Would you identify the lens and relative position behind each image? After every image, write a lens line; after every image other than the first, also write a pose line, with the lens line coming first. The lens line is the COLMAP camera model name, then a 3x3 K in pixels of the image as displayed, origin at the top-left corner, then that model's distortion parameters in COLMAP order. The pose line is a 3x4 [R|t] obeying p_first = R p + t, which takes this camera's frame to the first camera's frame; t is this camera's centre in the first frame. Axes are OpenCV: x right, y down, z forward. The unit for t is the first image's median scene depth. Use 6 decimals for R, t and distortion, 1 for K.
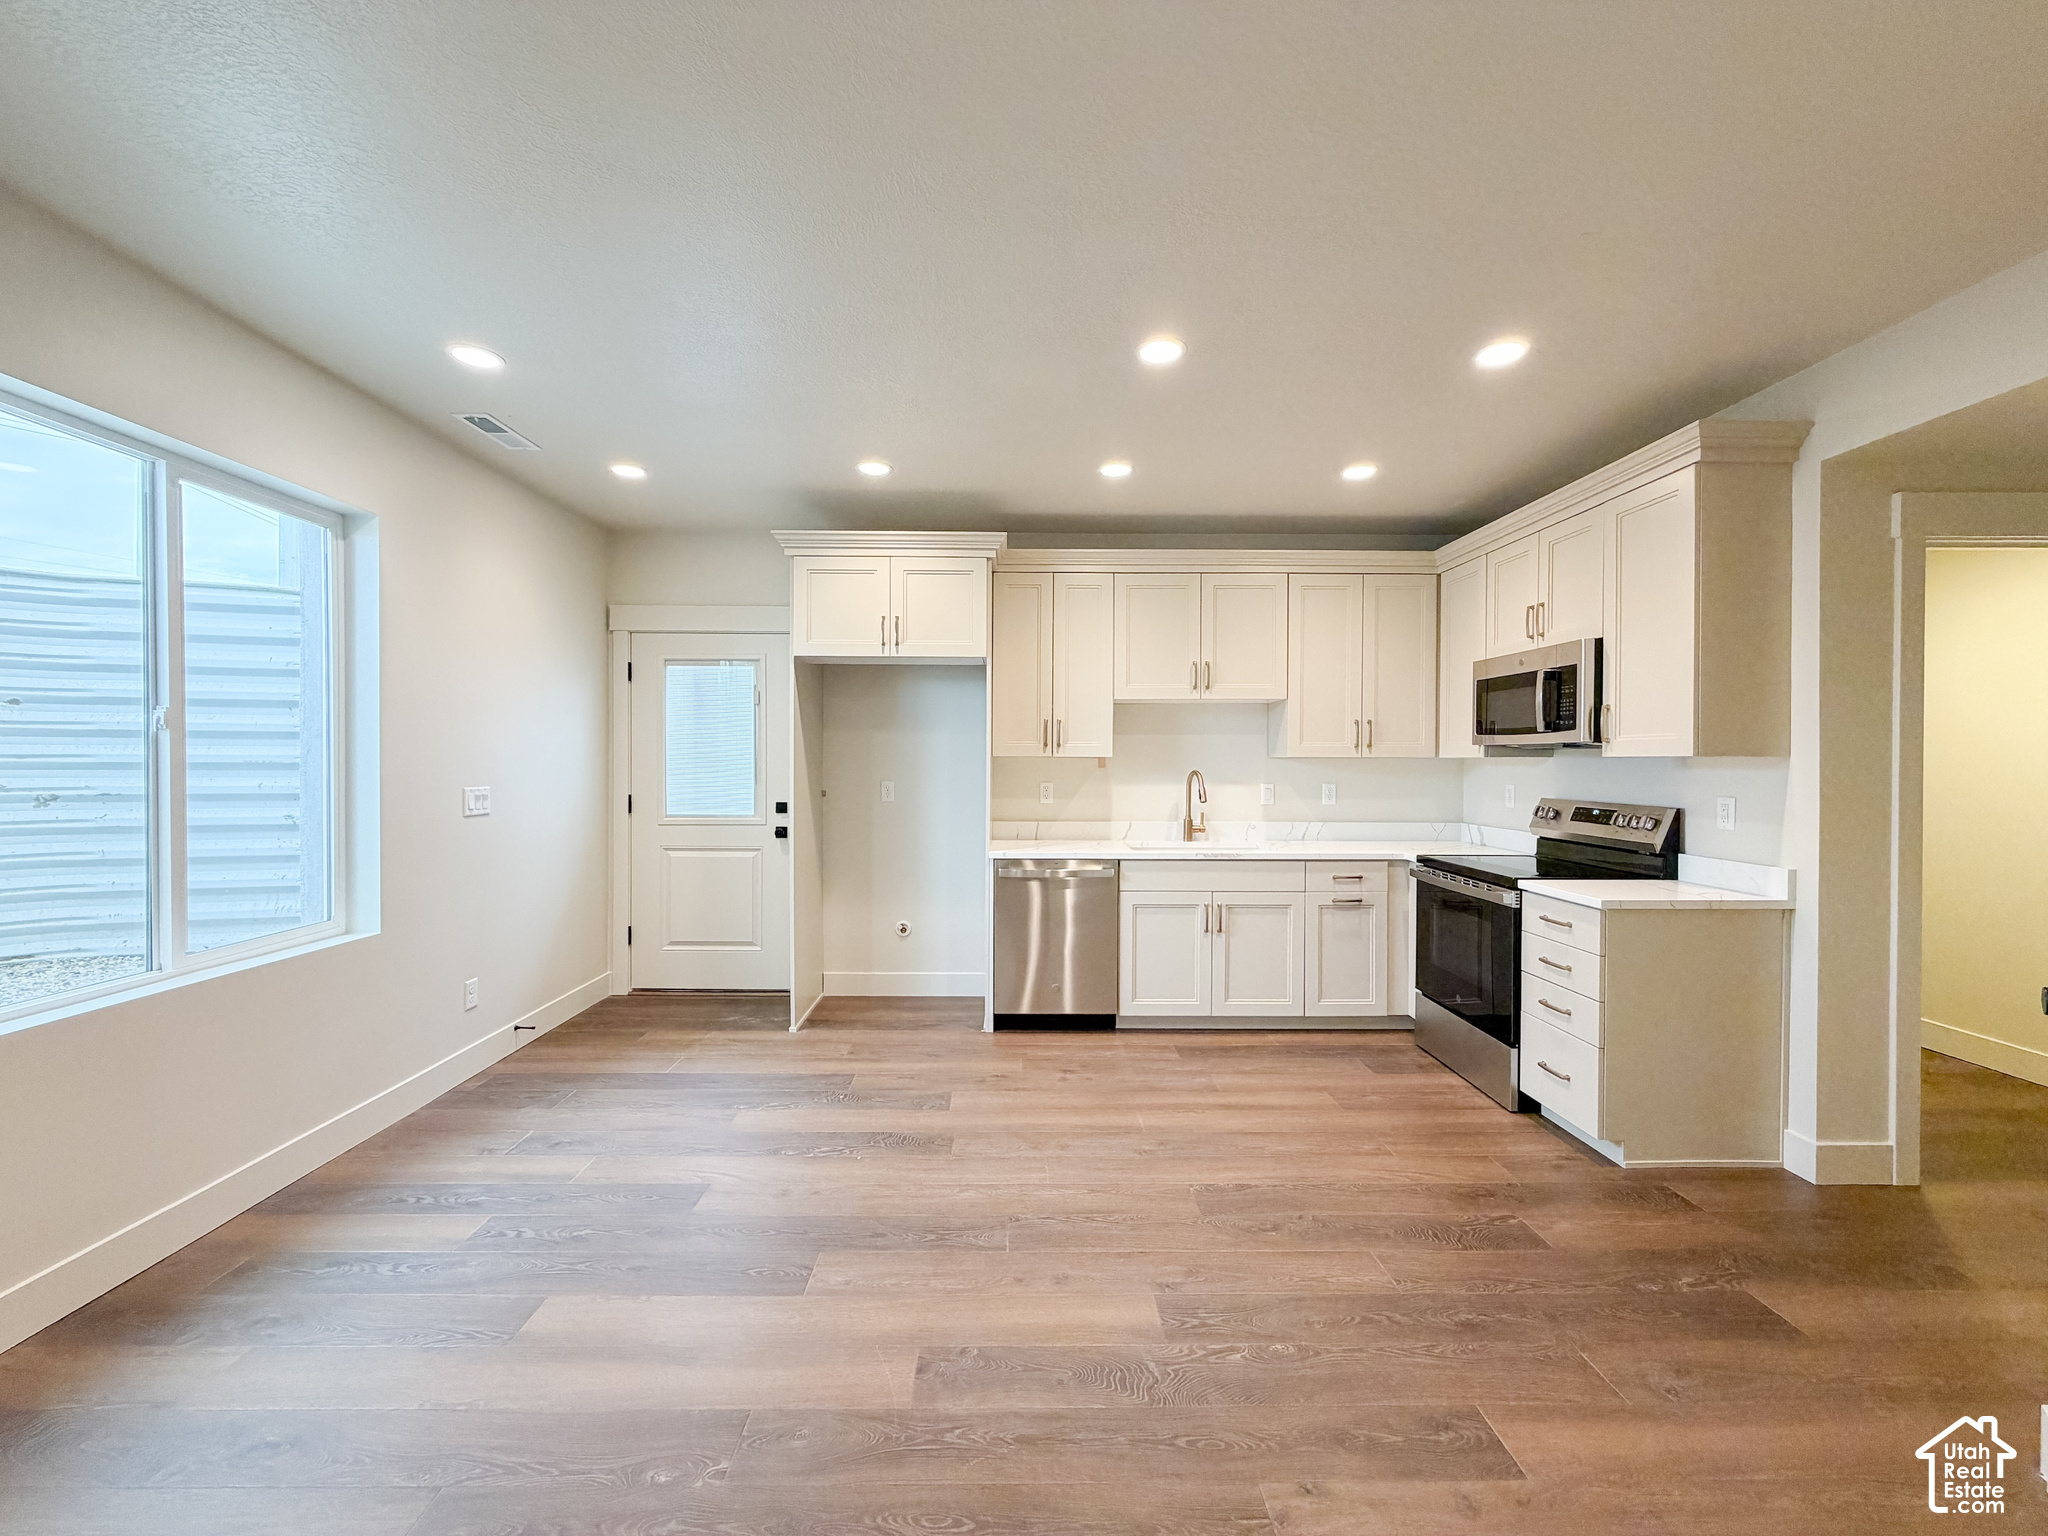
lens RADIAL K [[809.9, 0, 1024.0], [0, 809.9, 768.0], [0, 0, 1]] dist [-0.001019, -0.000096]
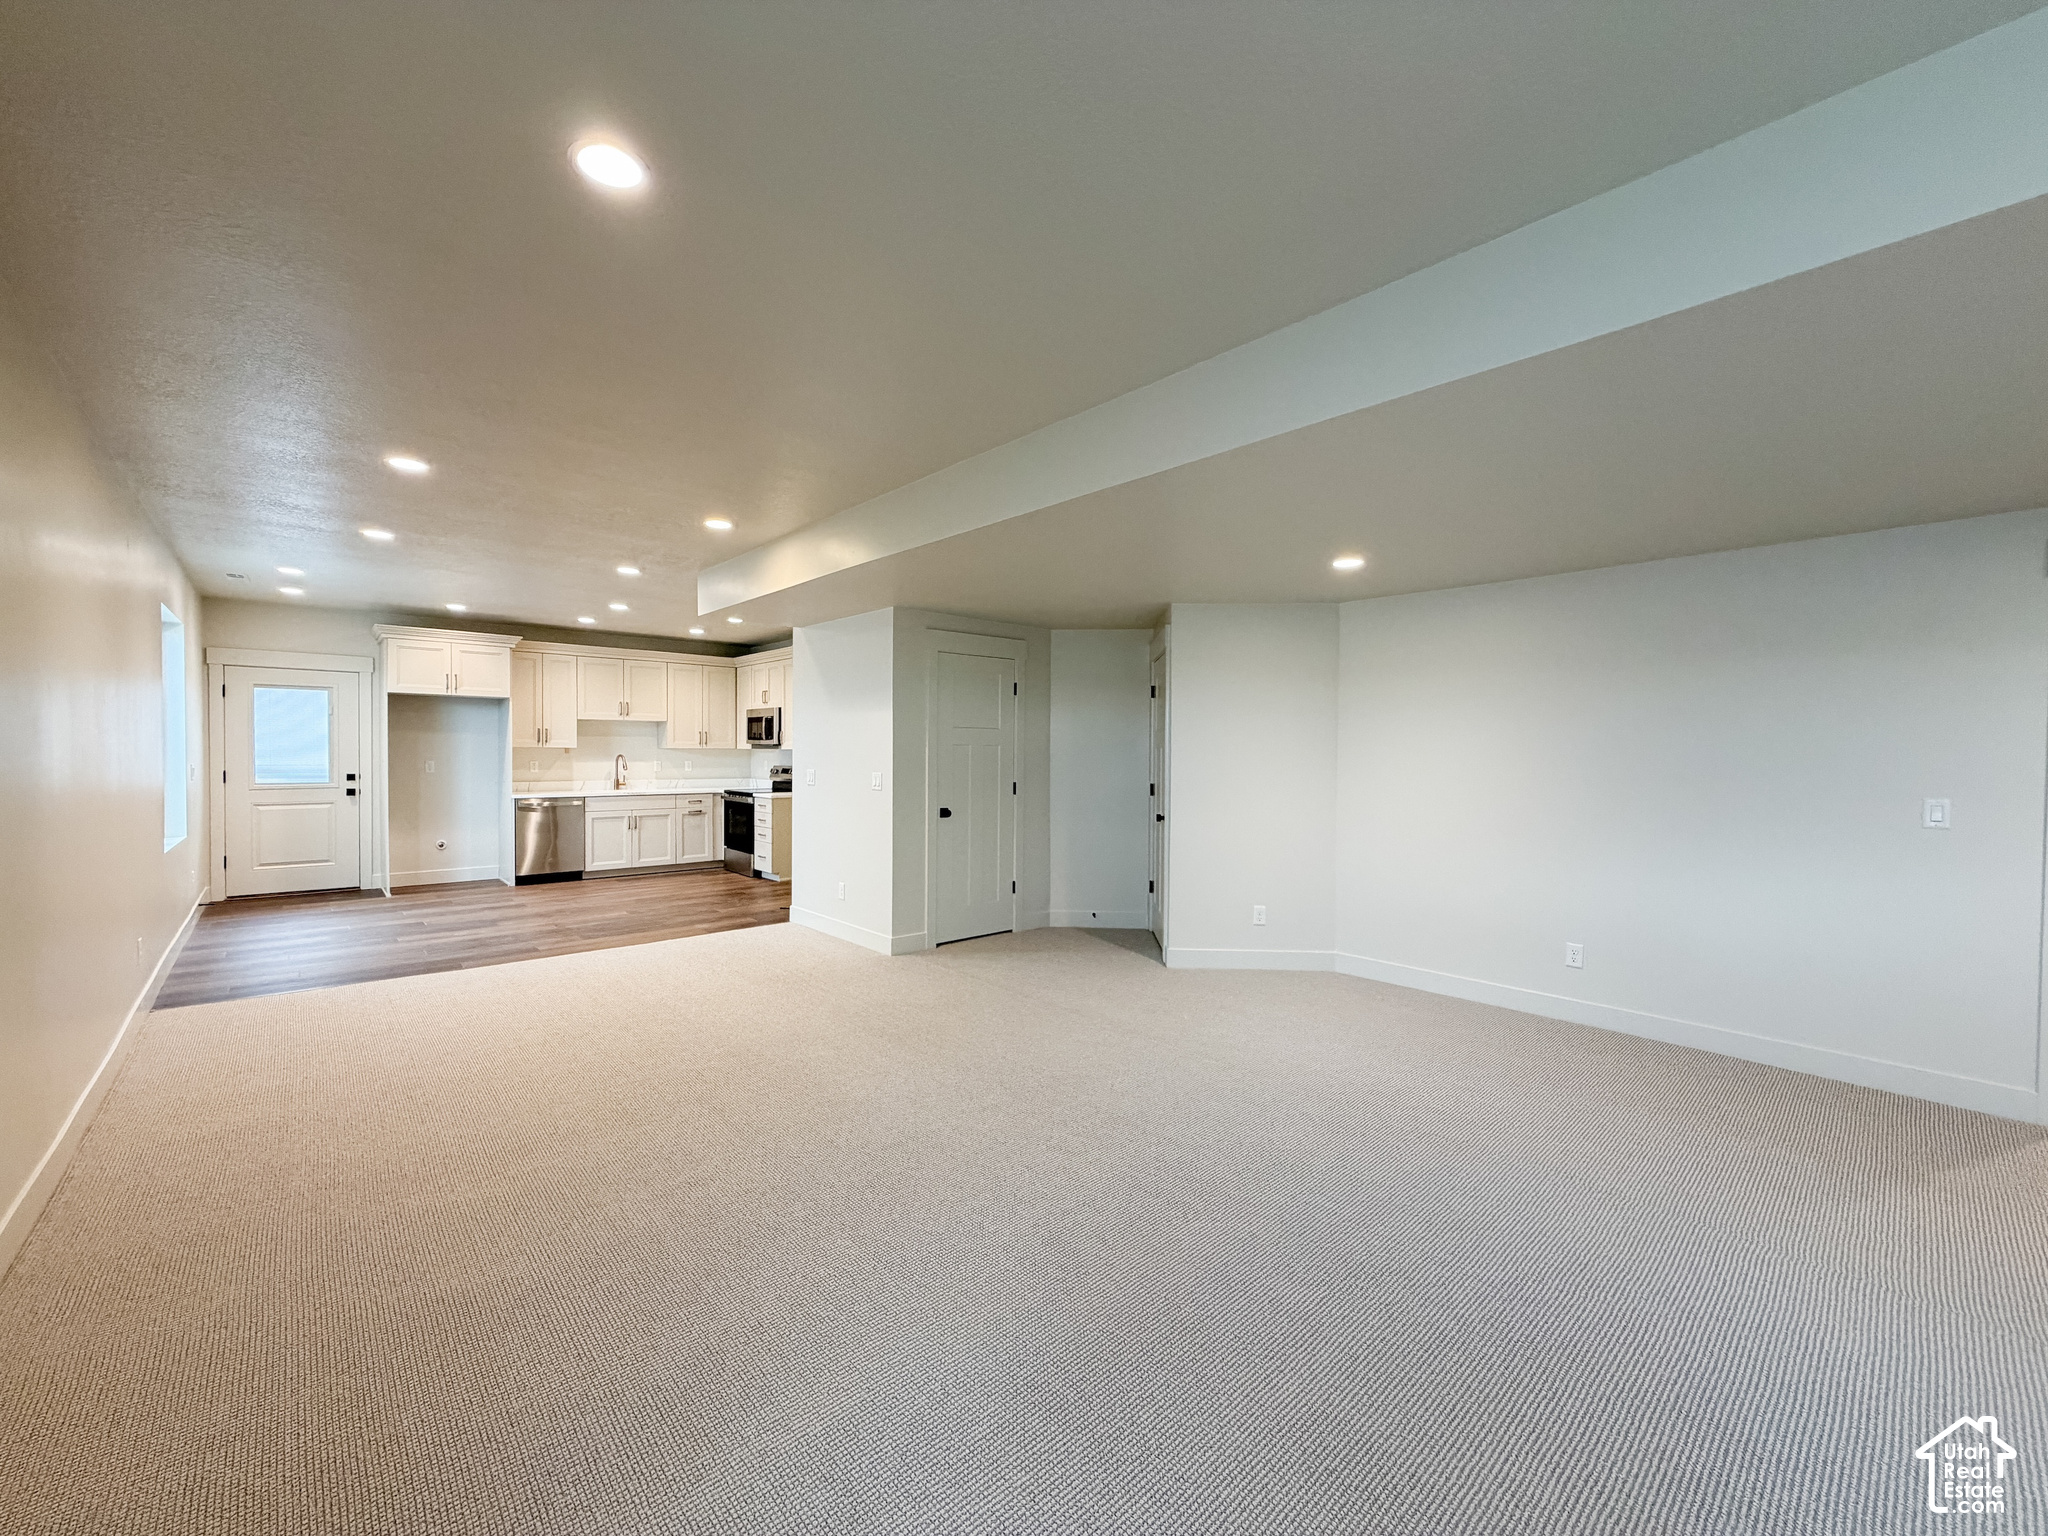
lens RADIAL K [[816.1, 0, 1020.4], [0, 816.1, 766.2], [0, 0, 1]] dist [0.000495, -0.000004]
pose [[0.756216, -0.009579, 0.654252, -0.414187], [0.001739, 0.999919, 0.012629, 0.008875], [-0.654319, -0.008413, 0.756171, -1.348613]]
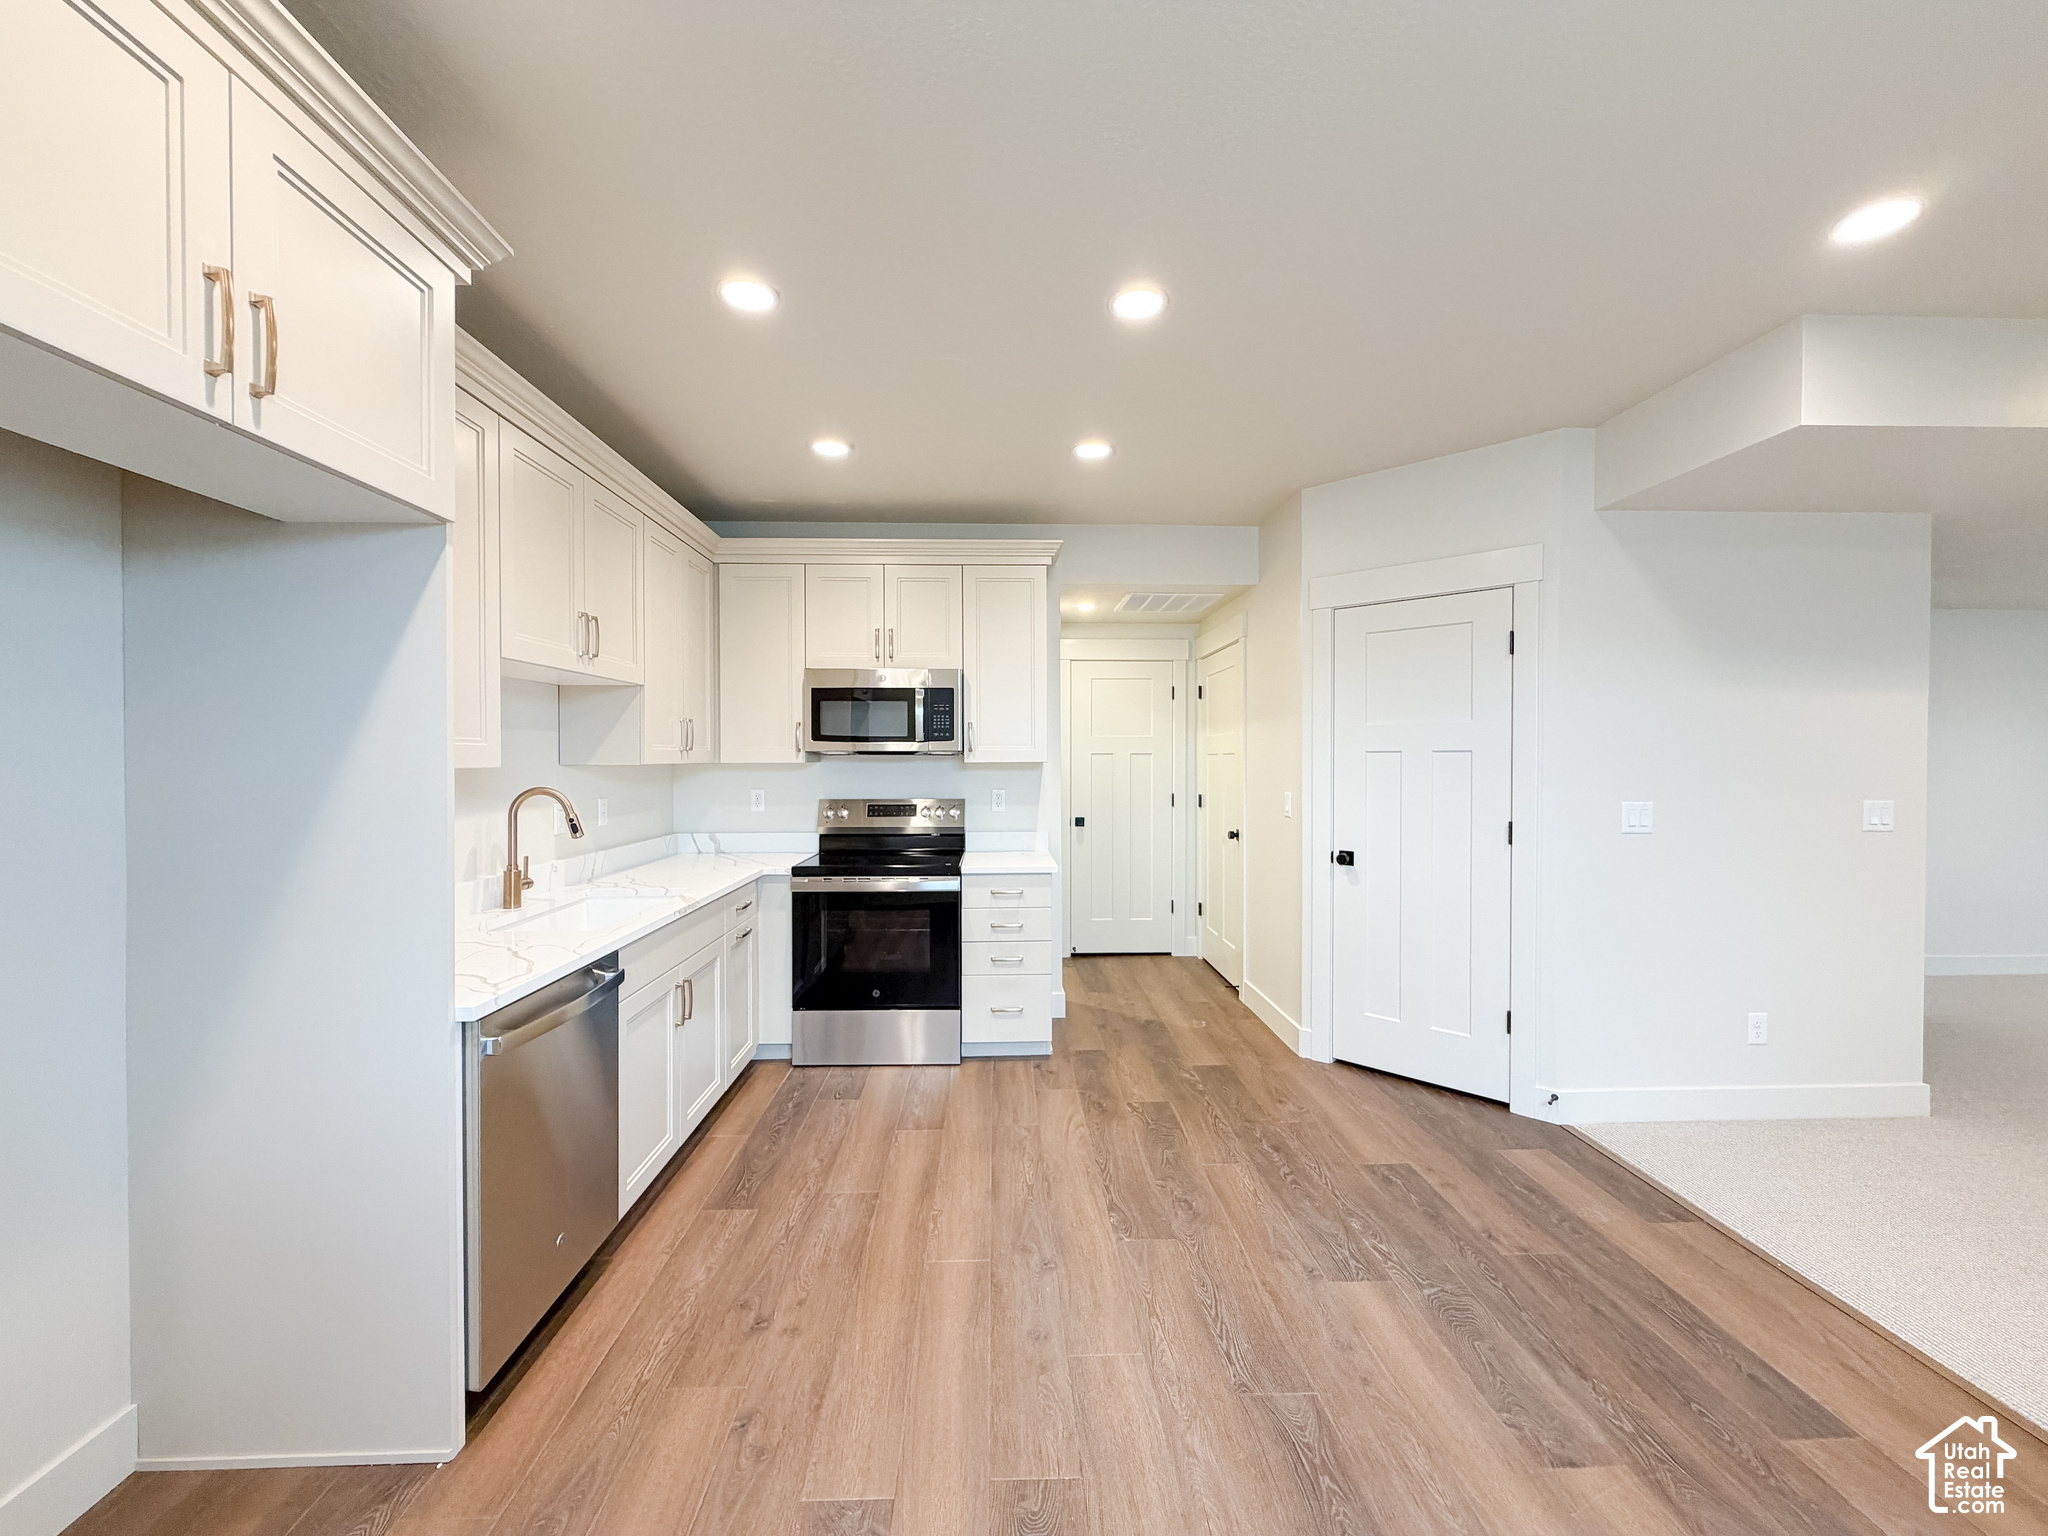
lens RADIAL K [[816.1, 0, 1020.4], [0, 816.1, 766.2], [0, 0, 1]] dist [0.000495, -0.000004]
pose [[-0.016511, -0.012904, 0.999780, -0.458614], [0.013039, 0.999829, 0.013120, -0.018661], [-0.999779, 0.013253, -0.016340, 0.734116]]
